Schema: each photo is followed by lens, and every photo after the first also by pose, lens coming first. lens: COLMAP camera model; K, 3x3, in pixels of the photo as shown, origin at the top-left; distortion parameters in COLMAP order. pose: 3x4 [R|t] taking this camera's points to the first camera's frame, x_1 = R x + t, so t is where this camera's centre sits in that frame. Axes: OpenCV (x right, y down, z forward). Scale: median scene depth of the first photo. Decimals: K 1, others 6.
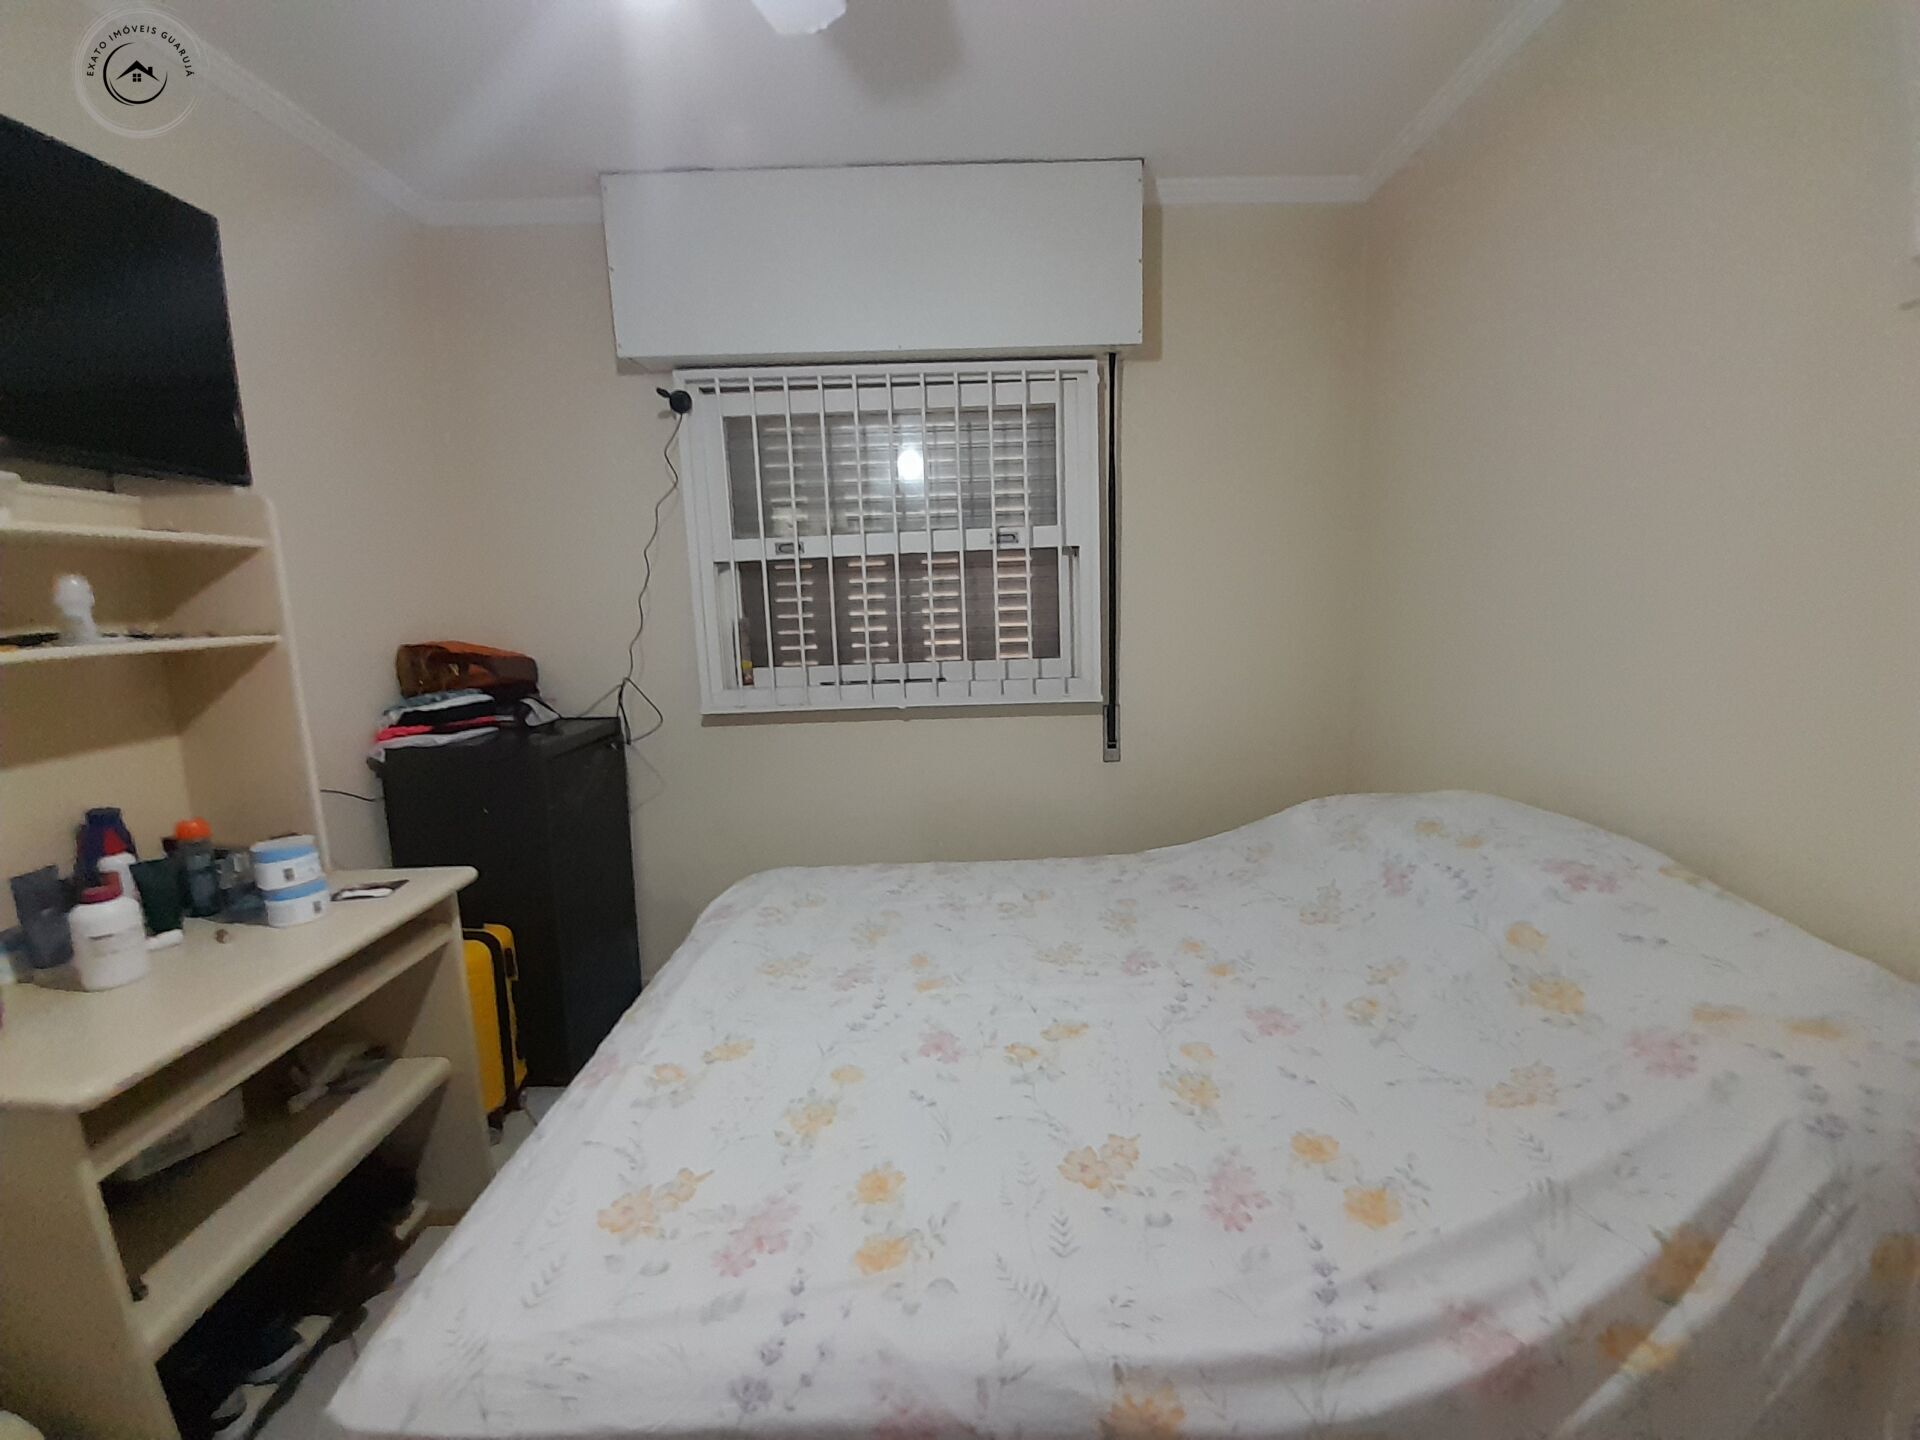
lens RADIAL K [[772.7, 0, 968.0], [0, 772.7, 711.0], [0, 0, 1]] dist [-0.006503, -0.007456]
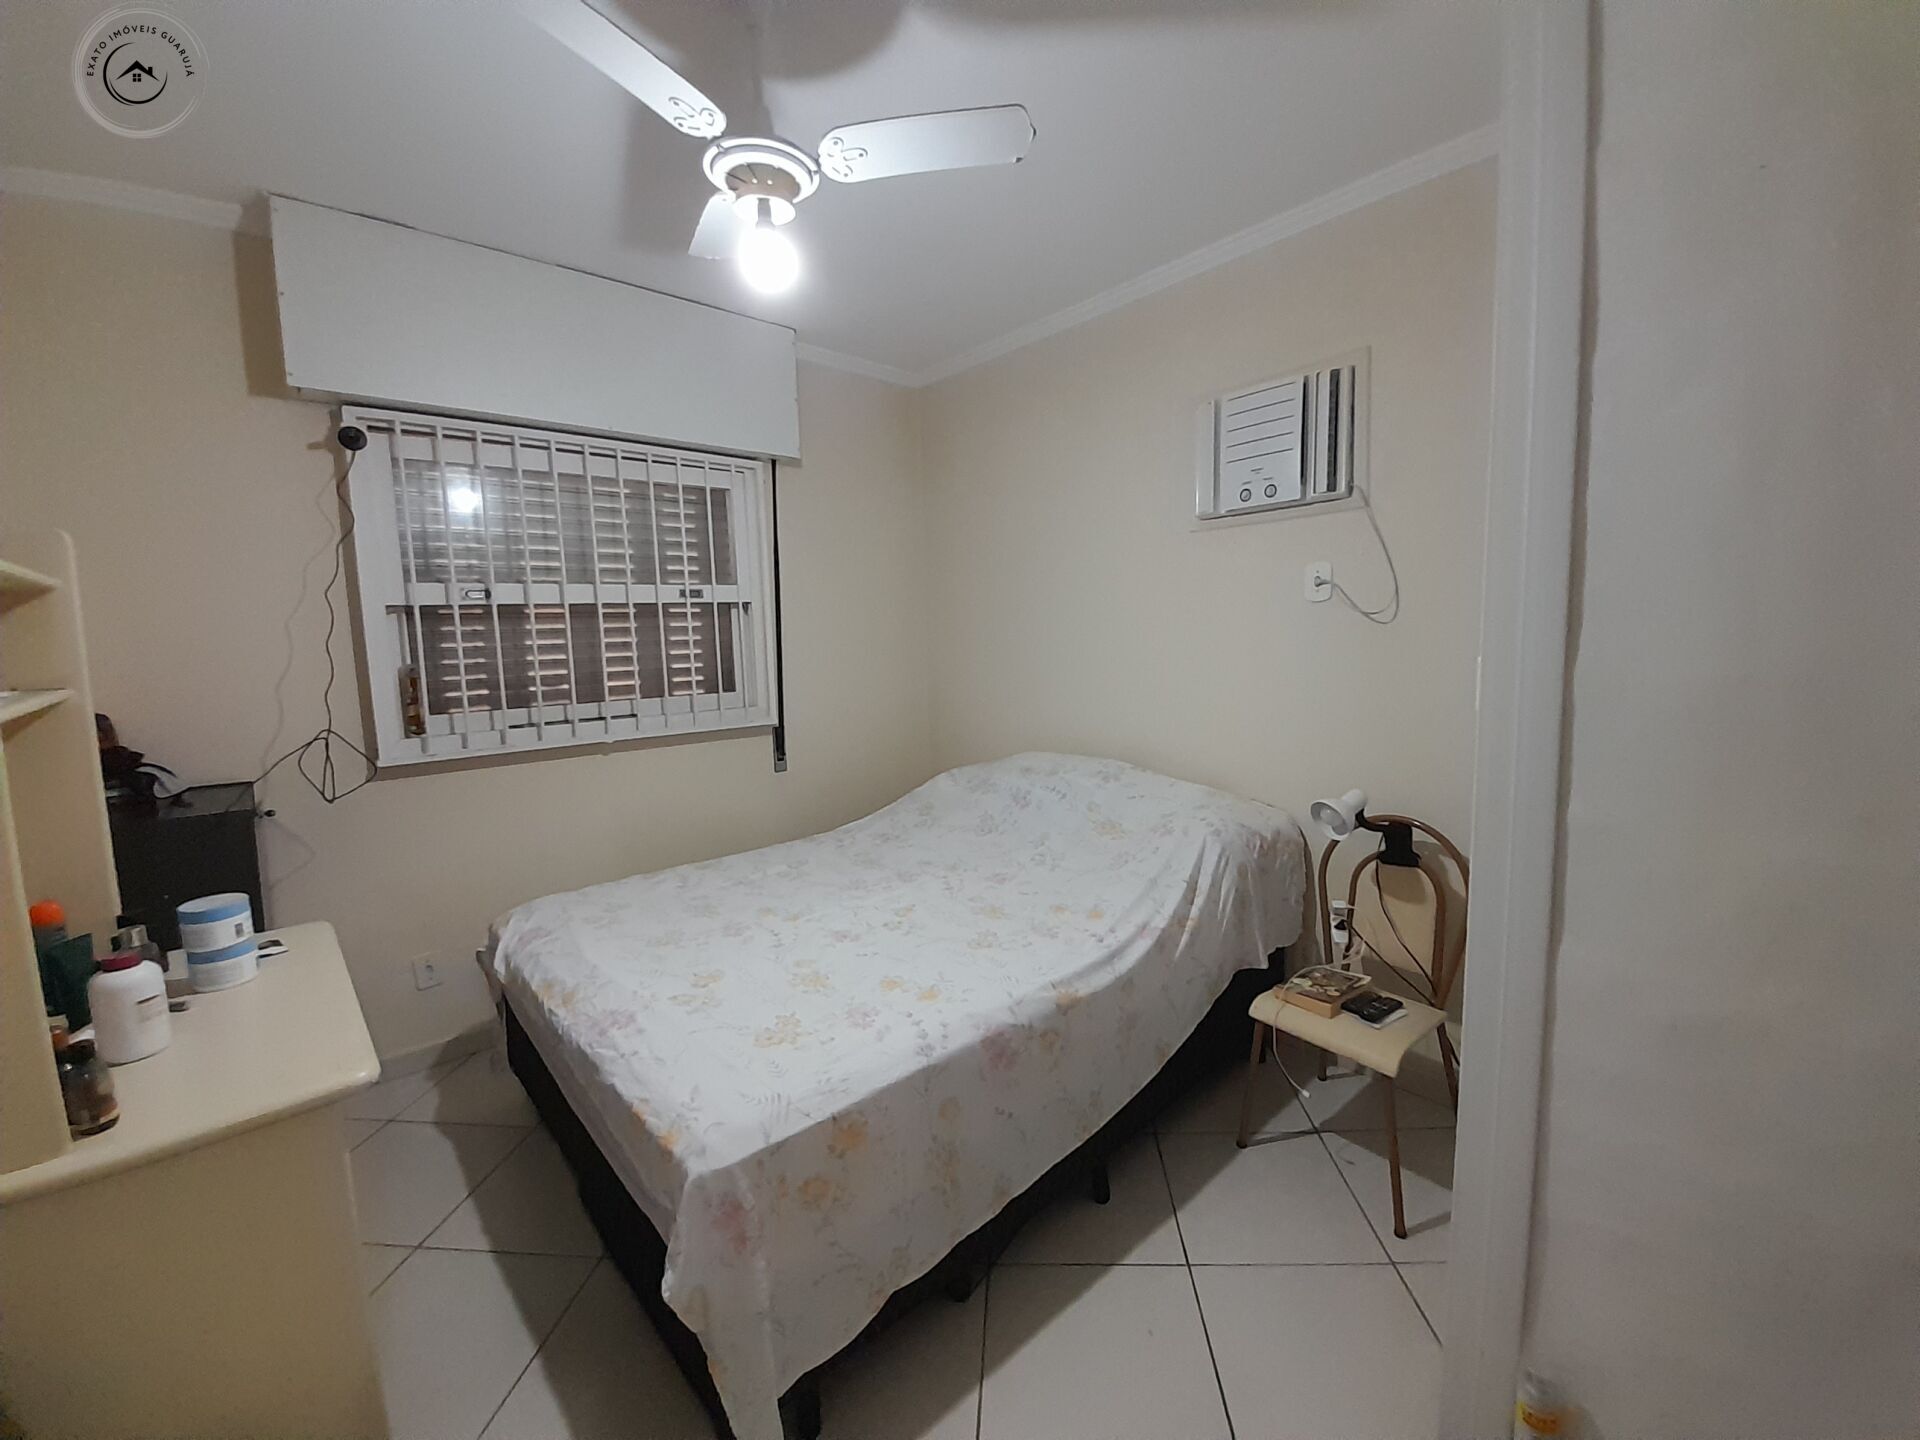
lens RADIAL K [[772.7, 0, 997.2], [0, 772.7, 711.2], [0, 0, 1]] dist [-0.006503, -0.007456]
pose [[0.738198, -0.057882, 0.672096, -0.542729], [0.096176, 0.995165, -0.019930, 0.034526], [-0.667693, 0.079352, 0.740195, -0.246042]]
